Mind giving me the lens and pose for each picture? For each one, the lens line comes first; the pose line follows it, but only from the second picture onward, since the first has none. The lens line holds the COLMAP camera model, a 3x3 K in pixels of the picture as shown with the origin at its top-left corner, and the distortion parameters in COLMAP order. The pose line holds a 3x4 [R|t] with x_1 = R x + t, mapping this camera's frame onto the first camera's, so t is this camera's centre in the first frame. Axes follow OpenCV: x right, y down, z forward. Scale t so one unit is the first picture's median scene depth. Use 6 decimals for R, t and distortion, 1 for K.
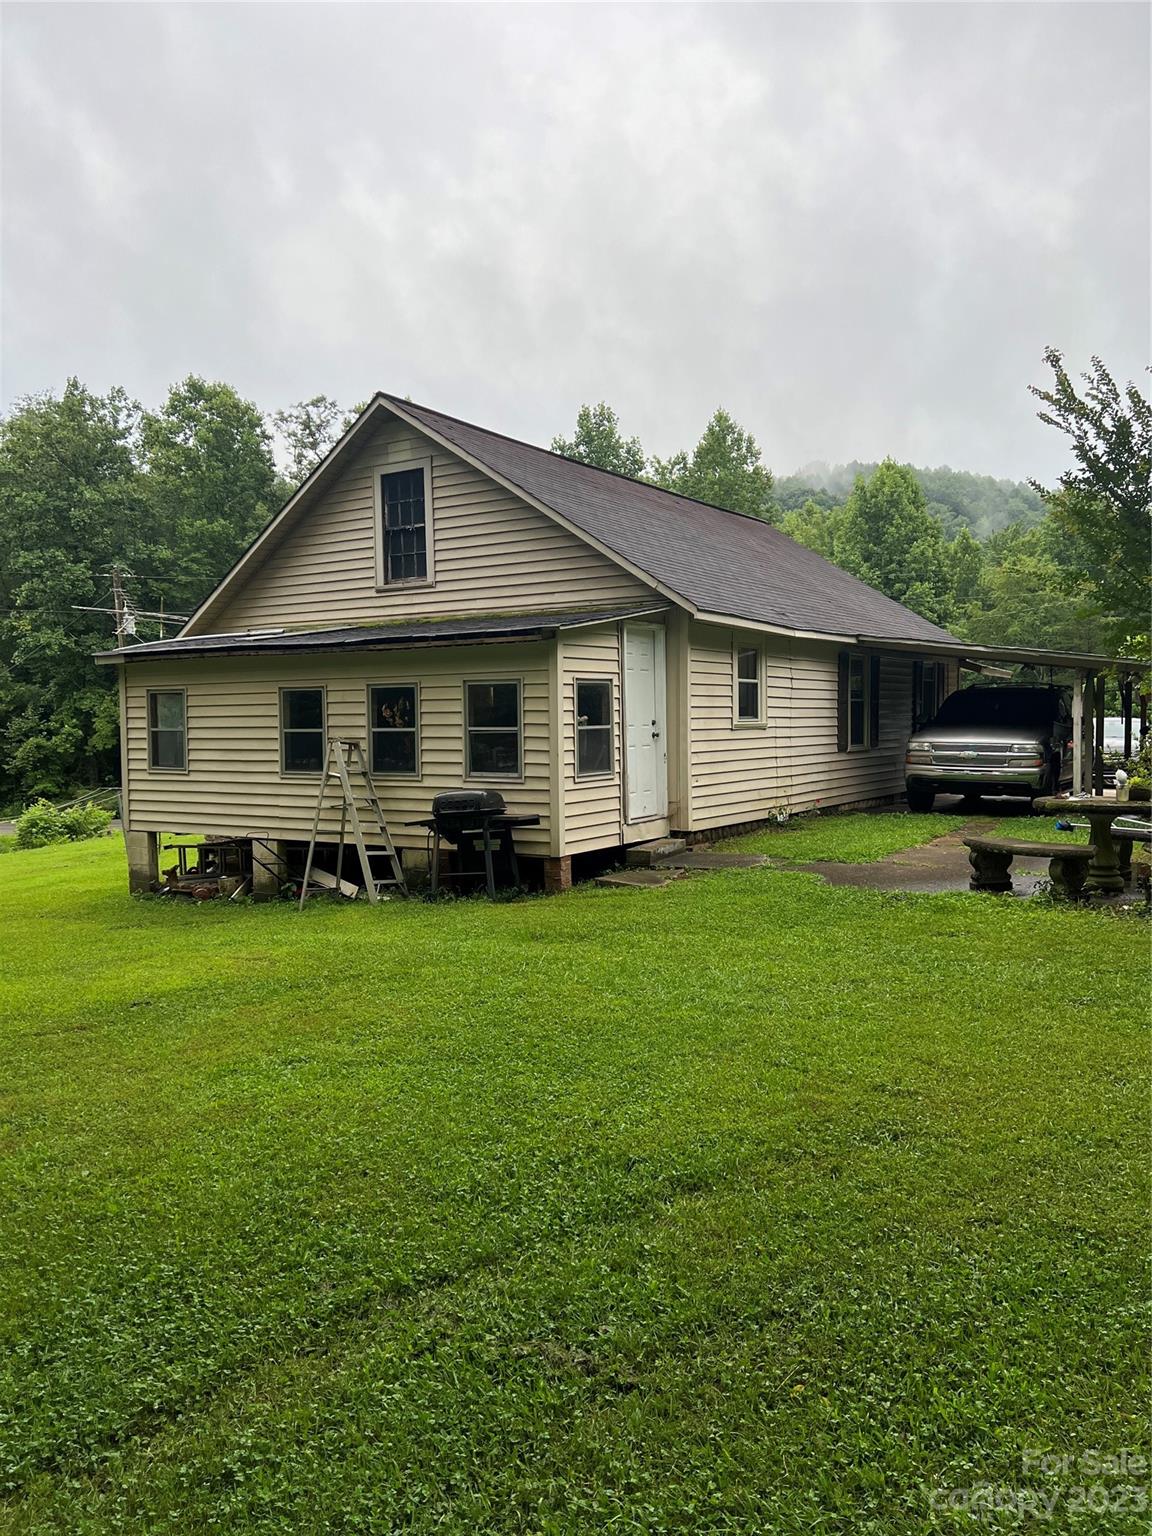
lens RADIAL K [[1152.6, 0, 581.9], [0, 1152.6, 773.9], [0, 0, 1]] dist [0.048568, -0.052881]
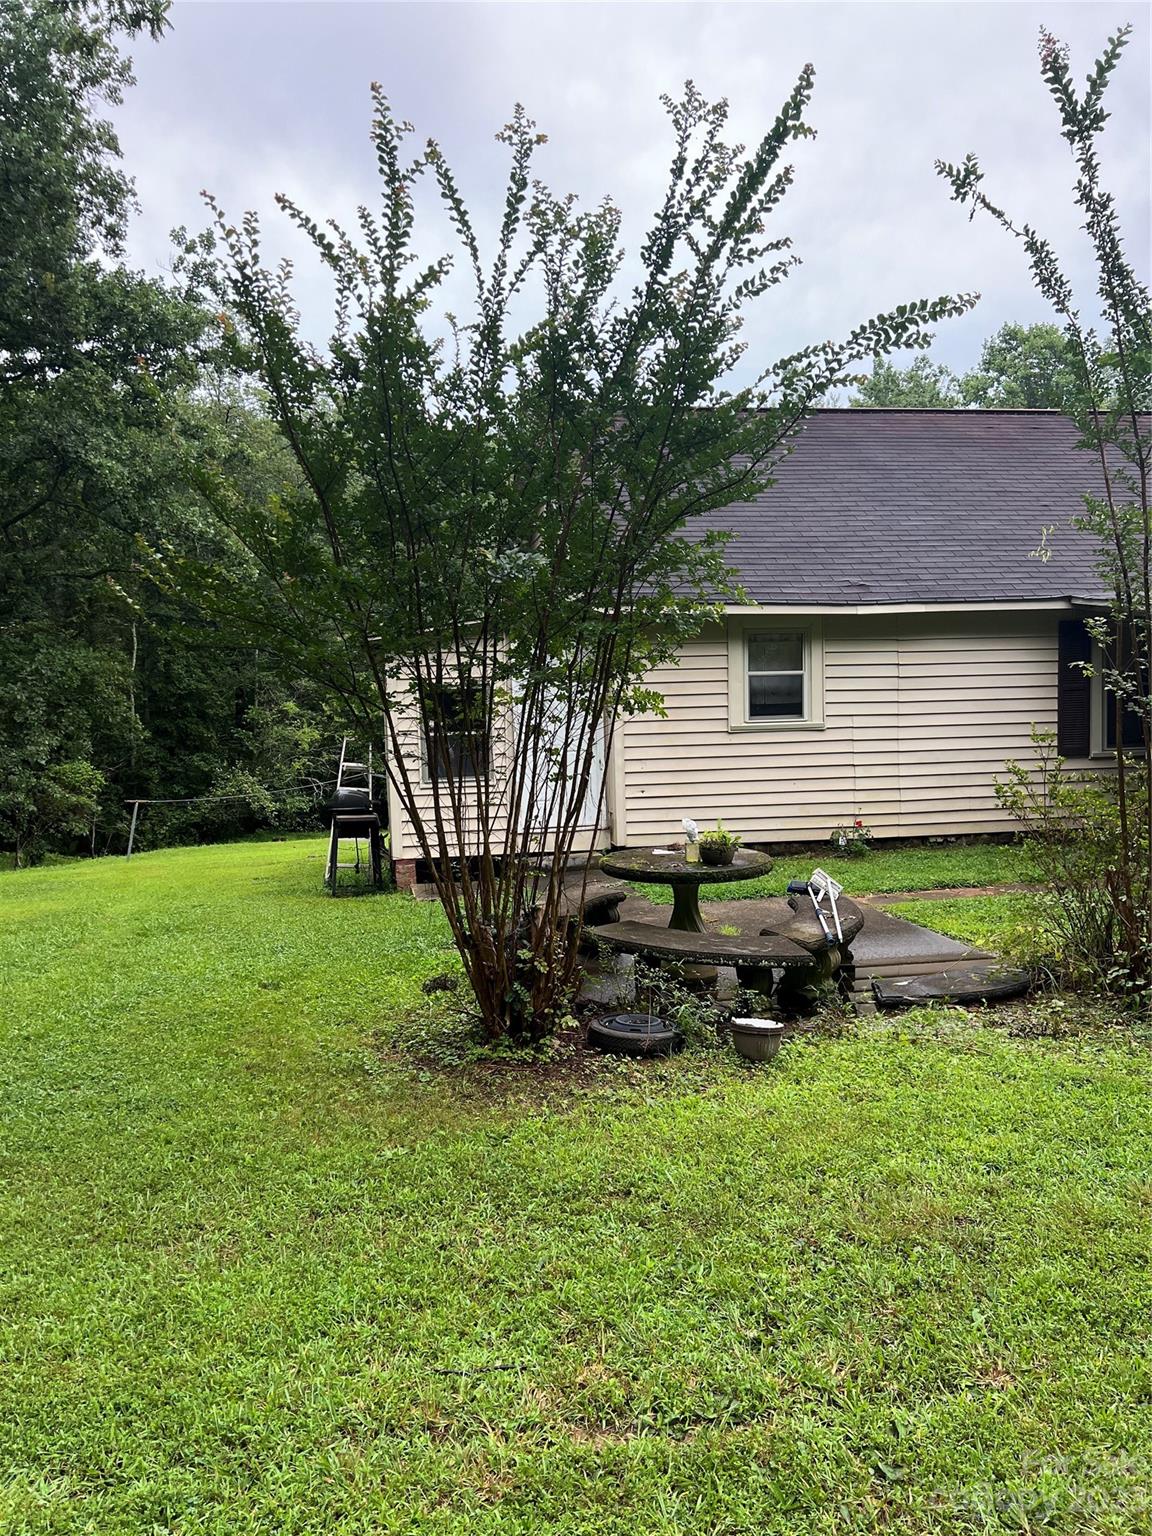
lens RADIAL K [[1152.6, 0, 581.9], [0, 1152.6, 773.9], [0, 0, 1]] dist [0.048568, -0.052881]
pose [[0.664666, 0.052032, -0.745327, 0.649096], [-0.020552, 0.998468, 0.051376, -0.046250], [0.746858, -0.018829, 0.664717, 0.330859]]
